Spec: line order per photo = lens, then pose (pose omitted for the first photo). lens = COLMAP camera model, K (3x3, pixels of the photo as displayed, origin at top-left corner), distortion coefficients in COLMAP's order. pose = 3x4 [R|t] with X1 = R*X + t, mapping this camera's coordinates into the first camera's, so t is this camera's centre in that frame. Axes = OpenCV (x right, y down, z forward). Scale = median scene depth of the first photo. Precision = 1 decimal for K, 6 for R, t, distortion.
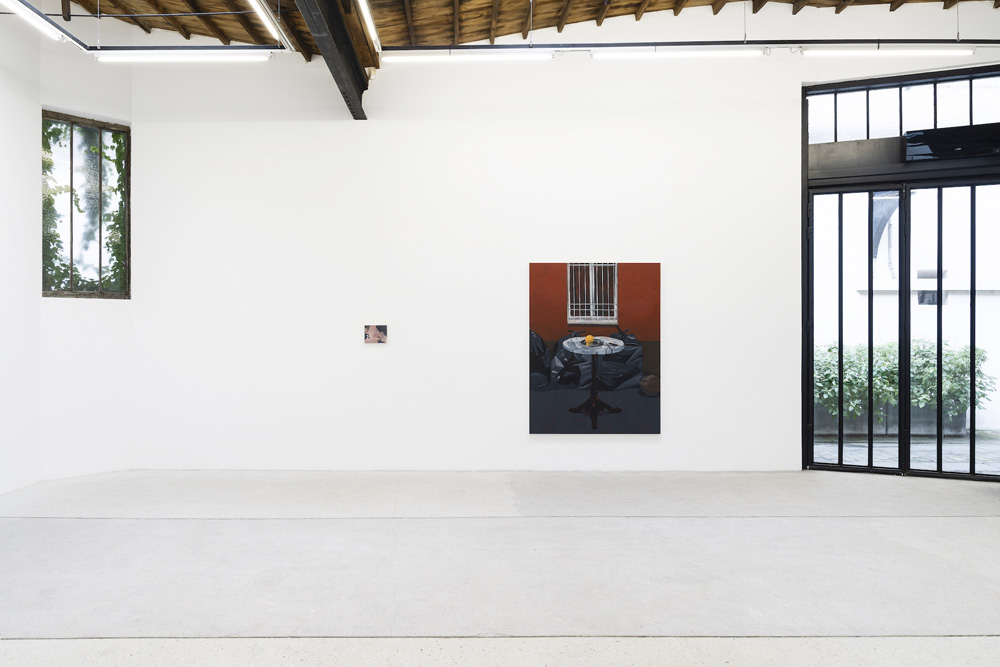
lens RADIAL K [[623.0, 0, 501.1], [0, 623.0, 335.8], [0, 0, 1]] dist [-0.007453, -0.001518]
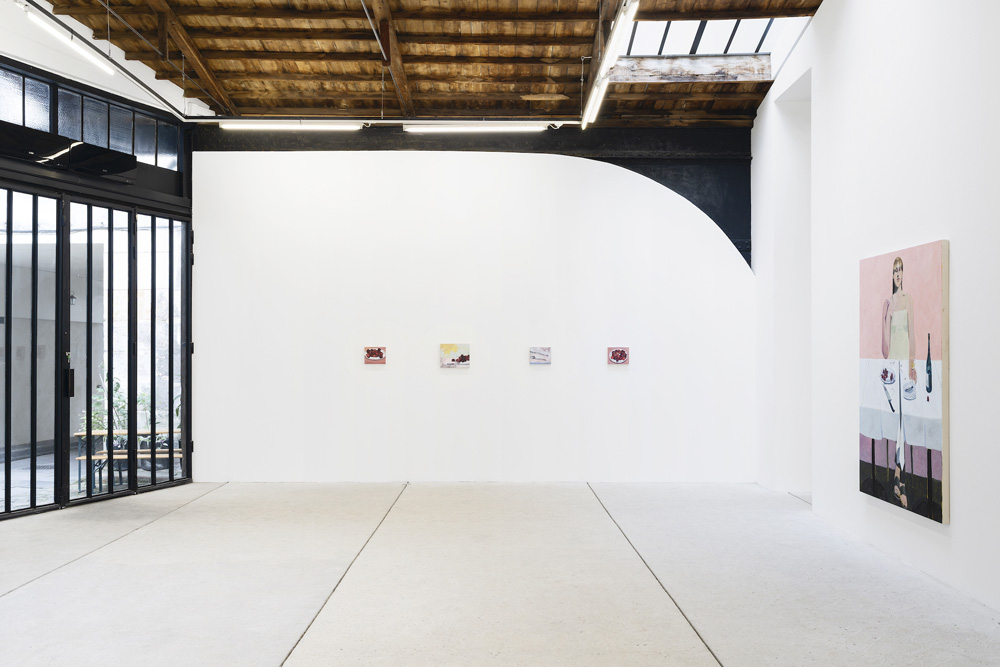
lens RADIAL K [[986.5, 0, 500.7], [0, 986.5, 336.2], [0, 0, 1]] dist [0.014028, 0.000000]
pose [[0.049209, 0.012334, 0.998712, -0.798358], [0.011228, 0.999854, -0.012901, -0.005134], [-0.998725, 0.011848, 0.049063, 0.276124]]
